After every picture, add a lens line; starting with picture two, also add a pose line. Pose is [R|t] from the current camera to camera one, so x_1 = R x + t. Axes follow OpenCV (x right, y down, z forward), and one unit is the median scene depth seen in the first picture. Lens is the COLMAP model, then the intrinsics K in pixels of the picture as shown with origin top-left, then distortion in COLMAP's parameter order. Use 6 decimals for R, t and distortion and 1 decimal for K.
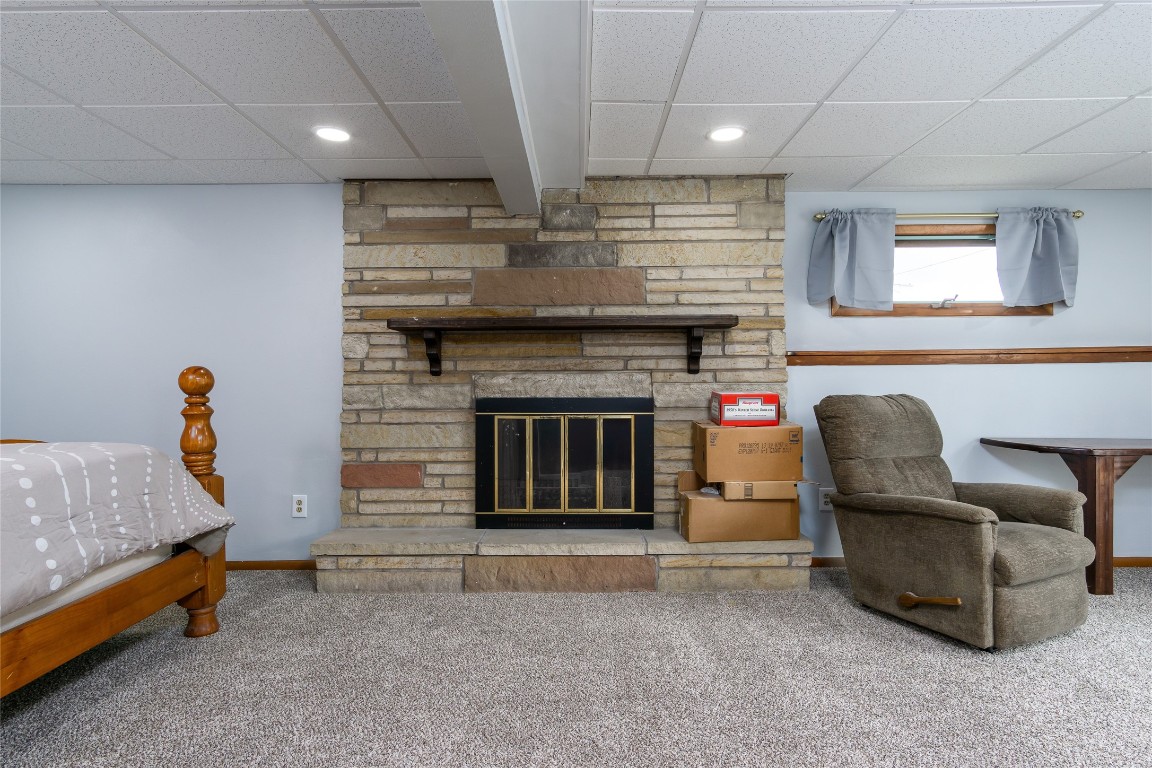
lens RADIAL K [[608.6, 0, 565.6], [0, 608.6, 381.7], [0, 0, 1]] dist [0.001504, 0.002729]
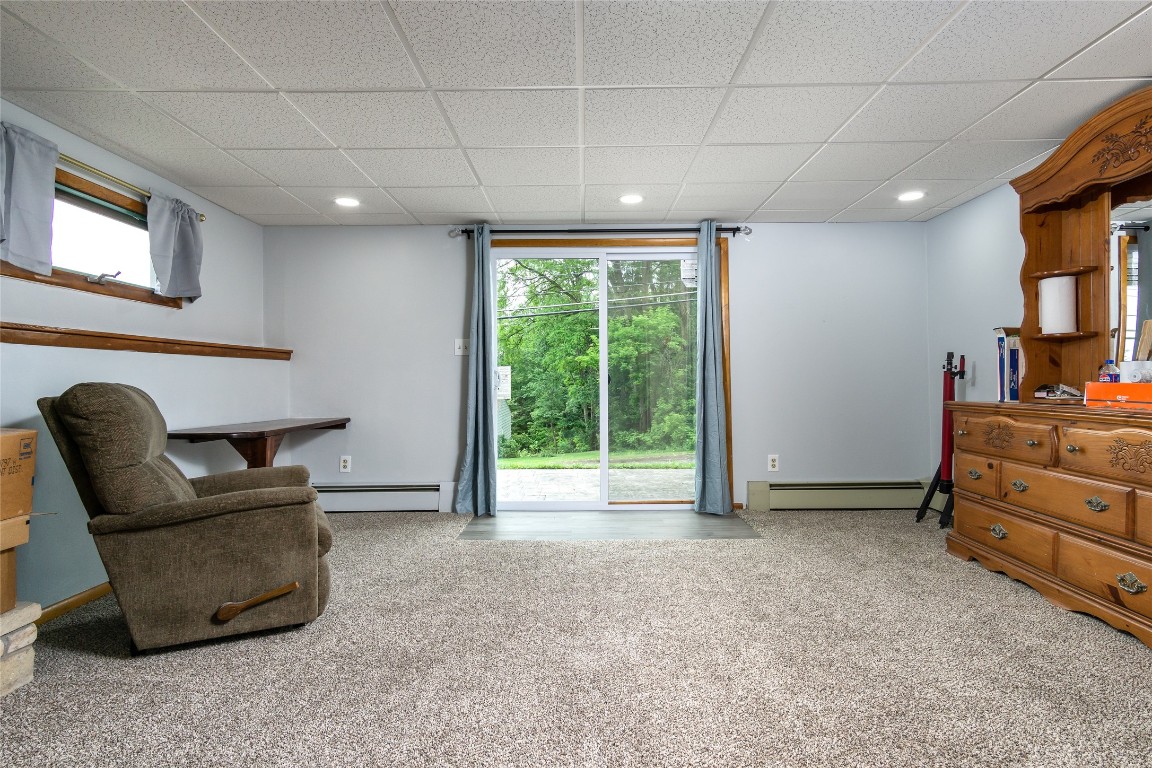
lens RADIAL K [[608.6, 0, 580.4], [0, 608.6, 375.9], [0, 0, 1]] dist [0.001504, 0.002729]
pose [[-0.012130, 0.016367, 0.999792, -0.249867], [0.003270, 0.999861, -0.016328, 0.024279], [-0.999921, 0.003071, -0.012181, 0.373586]]
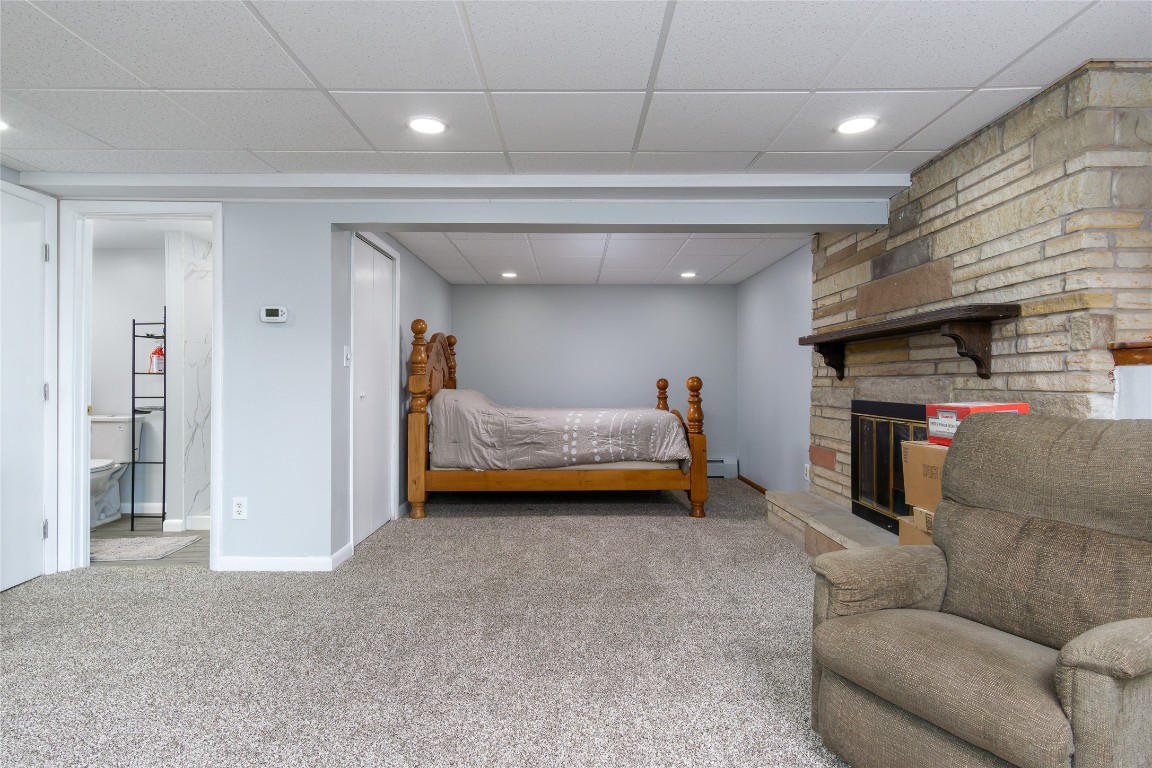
lens RADIAL K [[608.6, 0, 580.0], [0, 608.6, 385.6], [0, 0, 1]] dist [0.001504, 0.002729]
pose [[0.015064, 0.012260, -0.999811, 0.990113], [0.002964, 0.999920, 0.012306, -0.015326], [0.999882, -0.003149, 0.015026, 0.461780]]
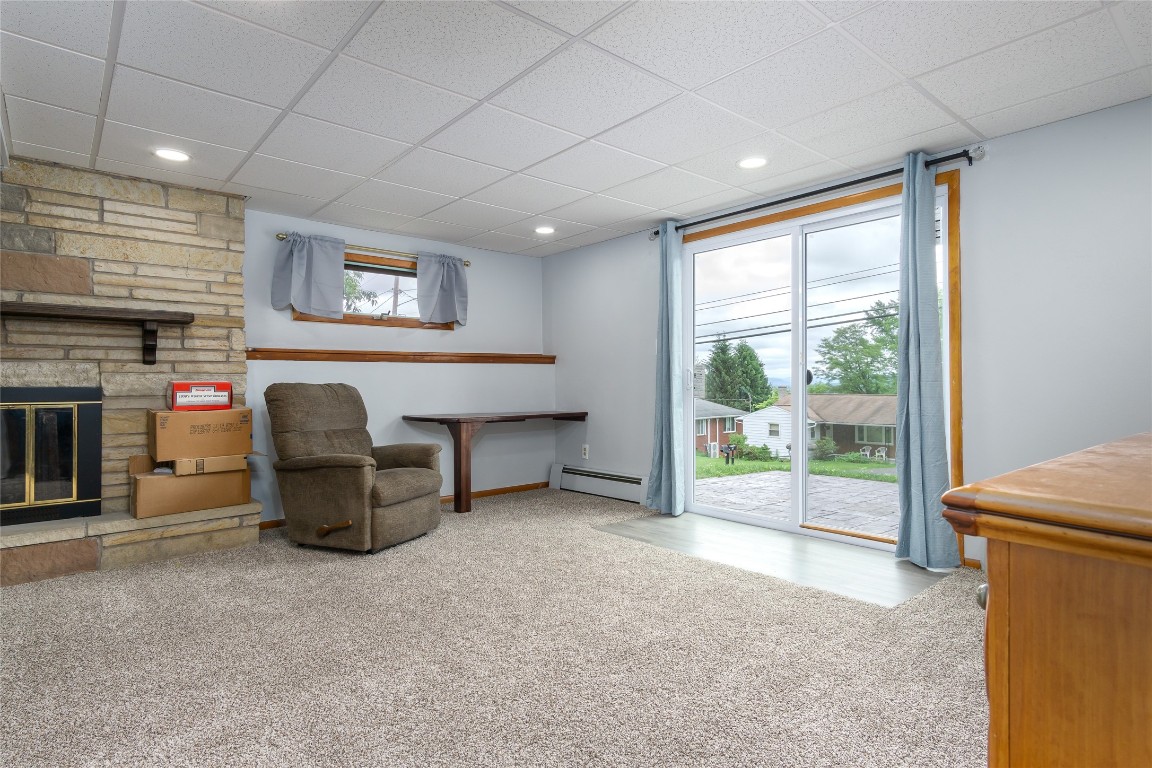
lens RADIAL K [[608.6, 0, 577.8], [0, 608.6, 382.1], [0, 0, 1]] dist [0.001504, 0.002729]
pose [[0.745516, 0.002462, 0.666483, 0.057242], [0.000842, 0.999989, -0.004635, 0.023356], [-0.666487, 0.004017, 0.745506, -0.301824]]
